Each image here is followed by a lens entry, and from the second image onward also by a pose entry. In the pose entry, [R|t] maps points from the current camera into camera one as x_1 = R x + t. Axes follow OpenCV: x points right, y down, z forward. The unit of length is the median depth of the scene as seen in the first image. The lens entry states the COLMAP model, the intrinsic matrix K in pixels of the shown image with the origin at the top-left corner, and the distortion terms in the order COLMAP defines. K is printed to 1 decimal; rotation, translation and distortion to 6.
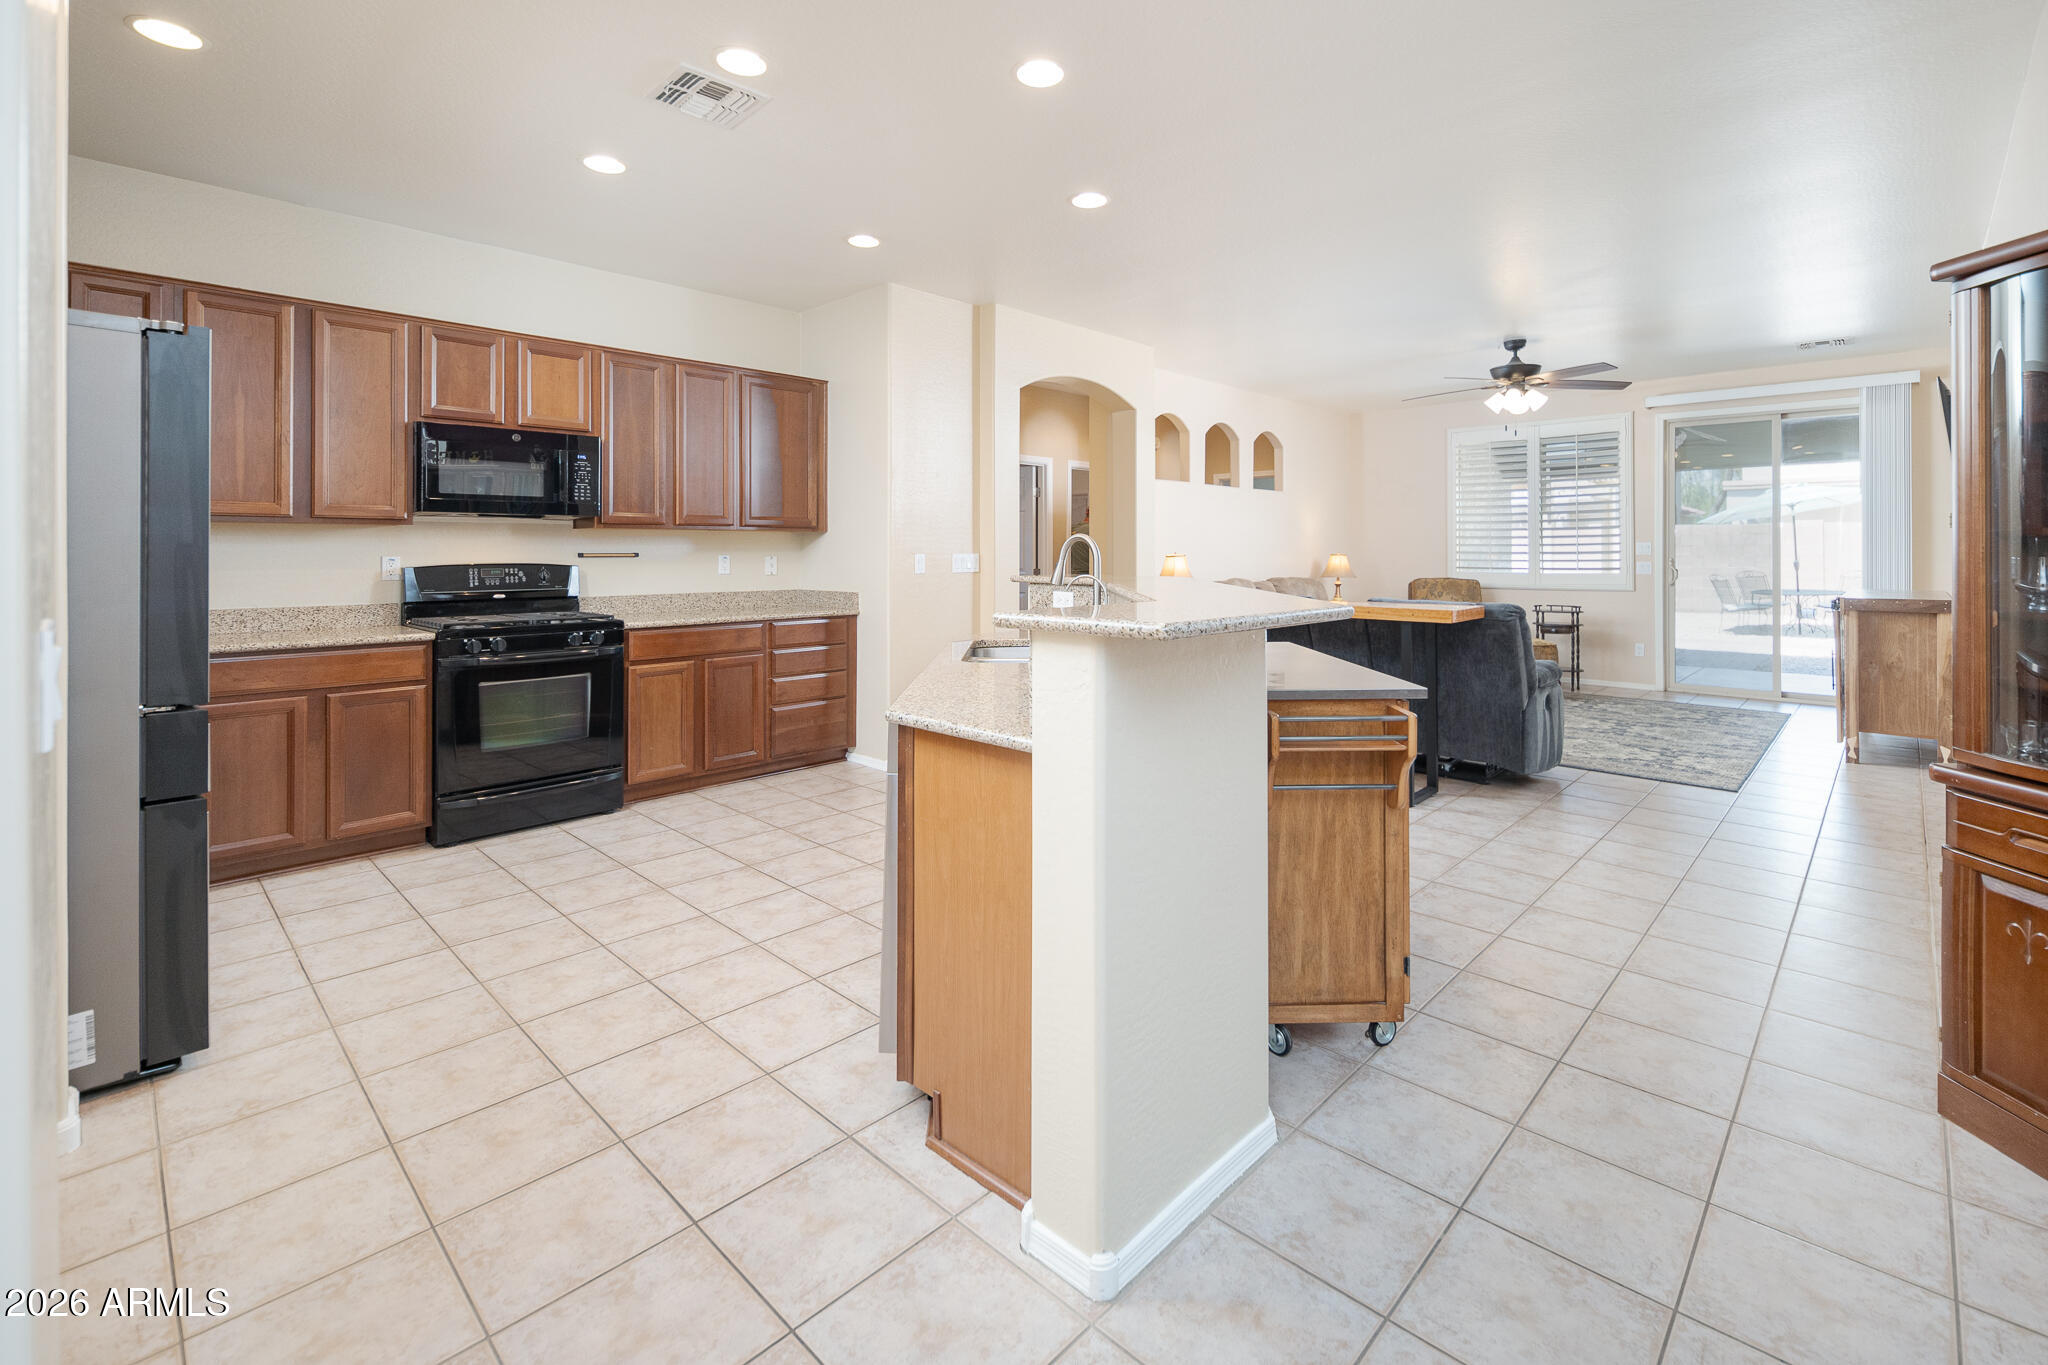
lens RADIAL K [[907.2, 0, 1034.9], [0, 907.2, 546.7], [0, 0, 1]] dist [0.011056, -0.003056]
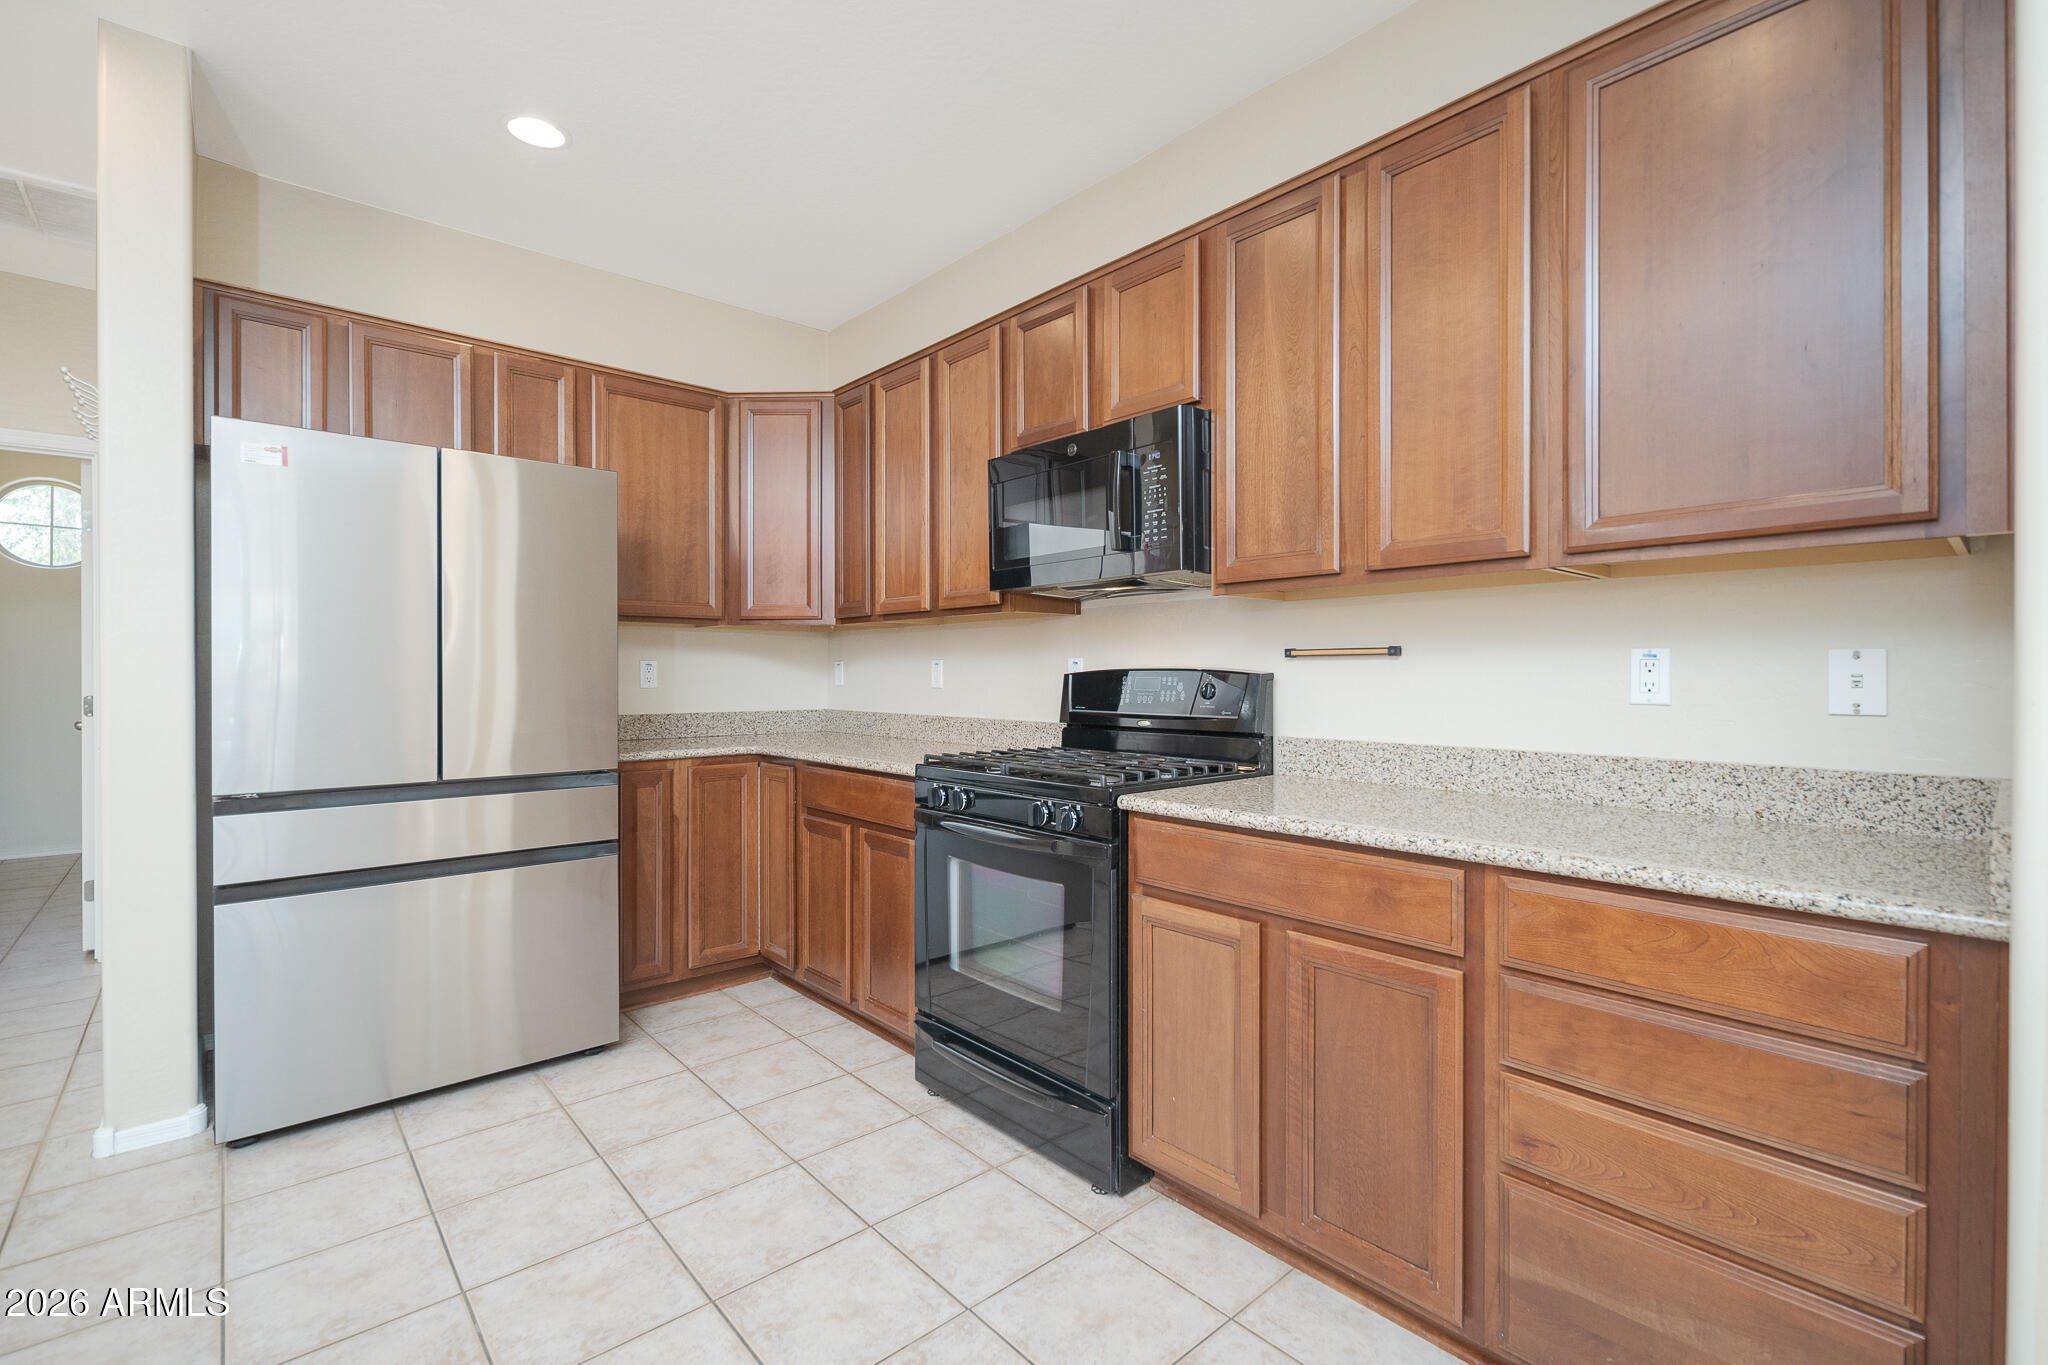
lens RADIAL K [[907.2, 0, 1040.8], [0, 907.2, 675.8], [0, 0, 1]] dist [0.011056, -0.003056]
pose [[-0.065353, 0.005249, -0.997848, 0.008552], [0.007172, 0.999963, 0.004790, 0.018443], [0.997836, -0.006843, -0.065389, 0.894616]]
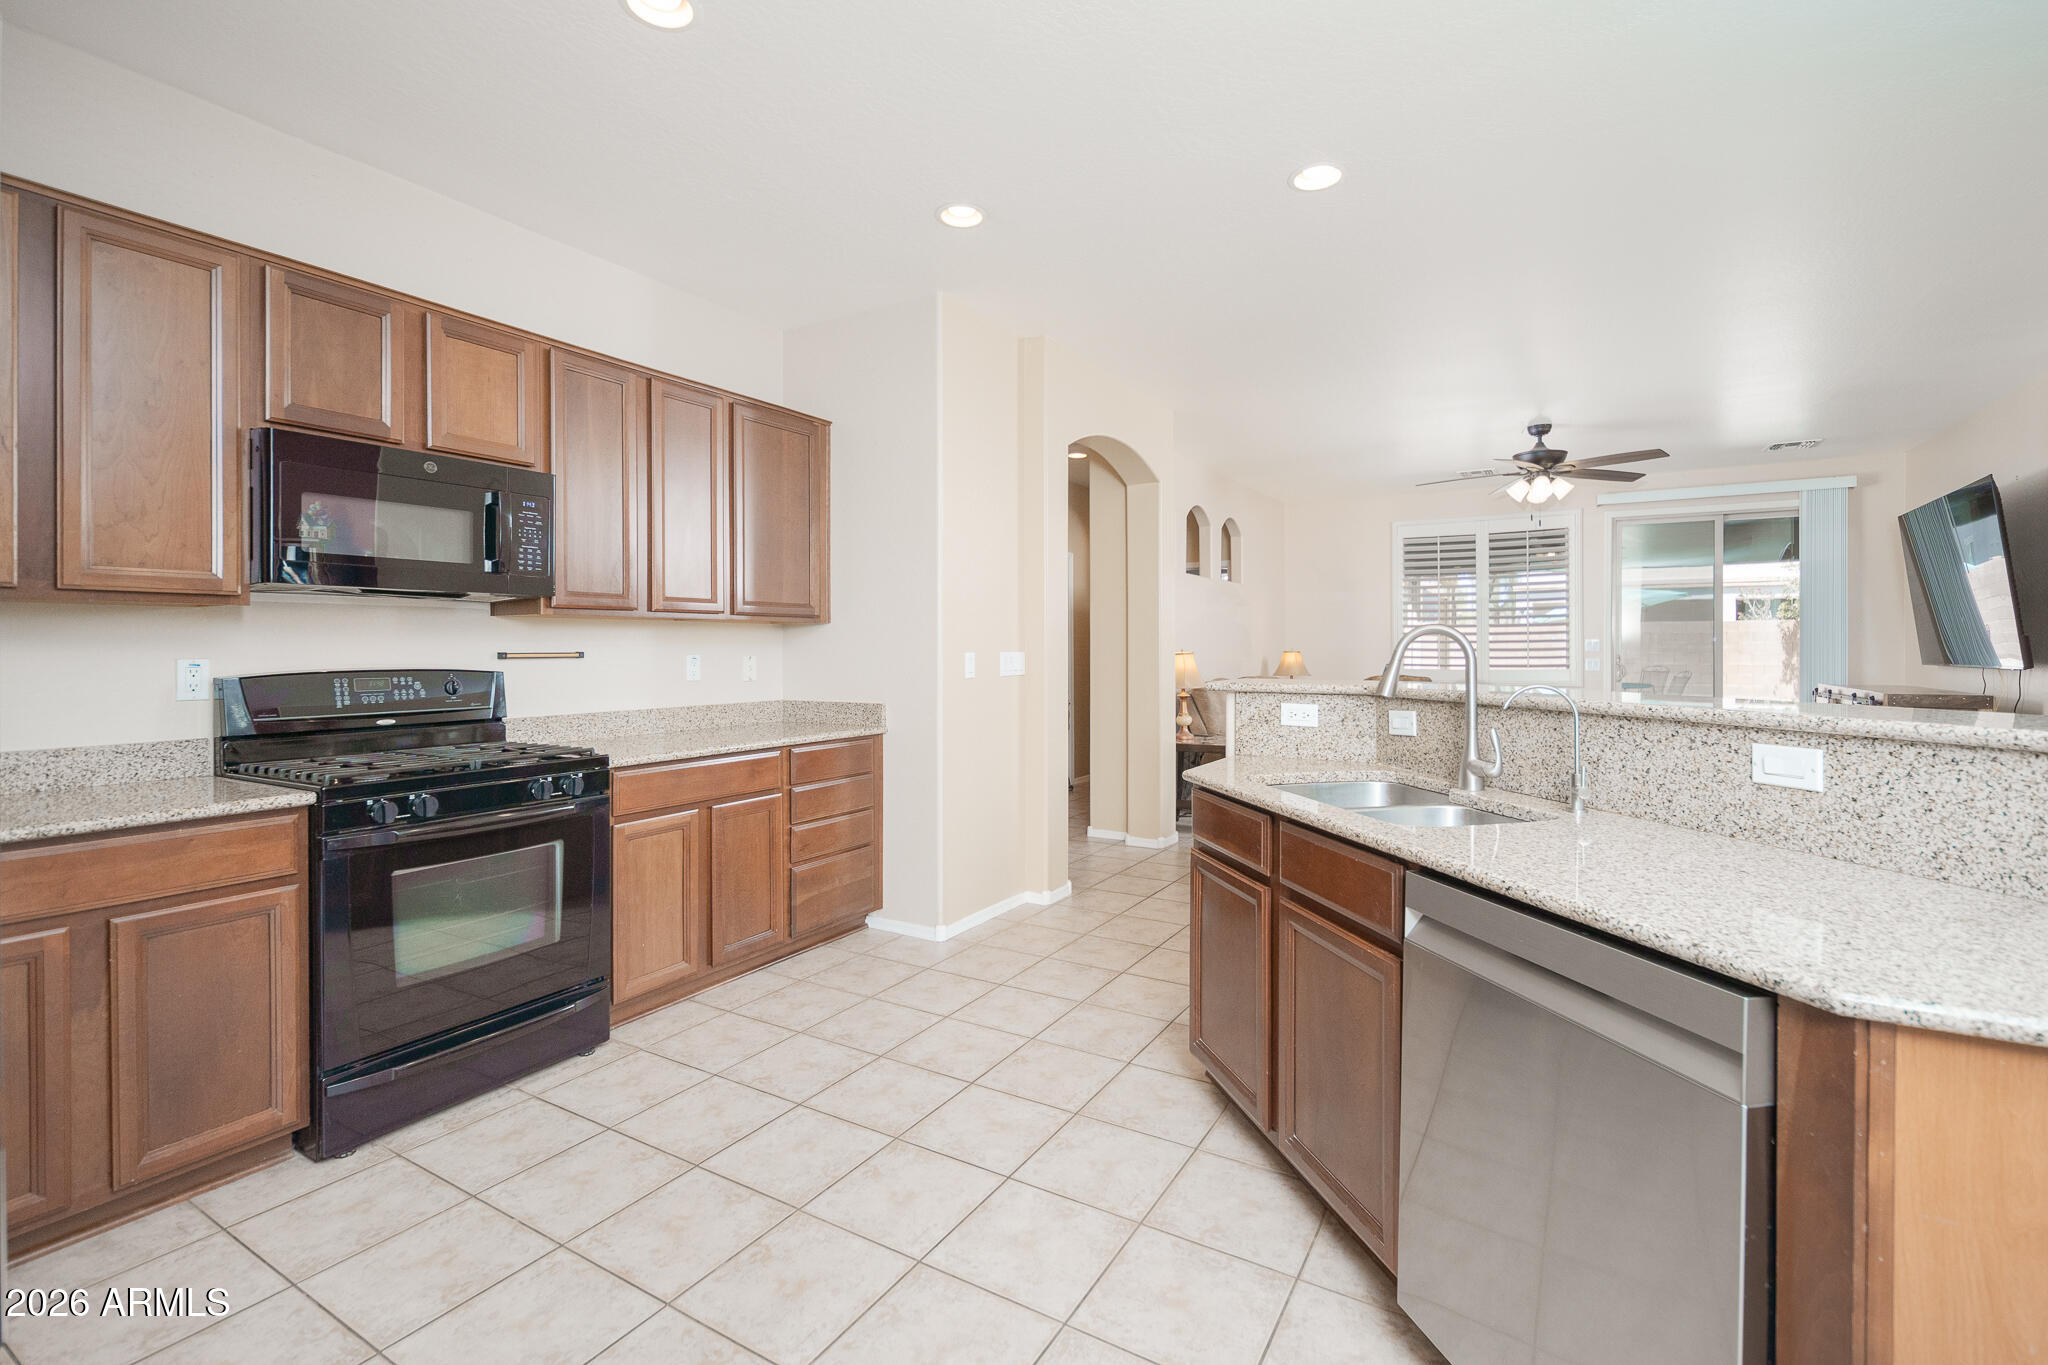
lens RADIAL K [[907.2, 0, 1027.0], [0, 907.2, 651.4], [0, 0, 1]] dist [0.011056, -0.003056]
pose [[0.974123, -0.001441, 0.226015, -0.275857], [-0.000899, 0.999947, 0.010250, -0.001028], [-0.226018, -0.010188, 0.974070, 0.264406]]
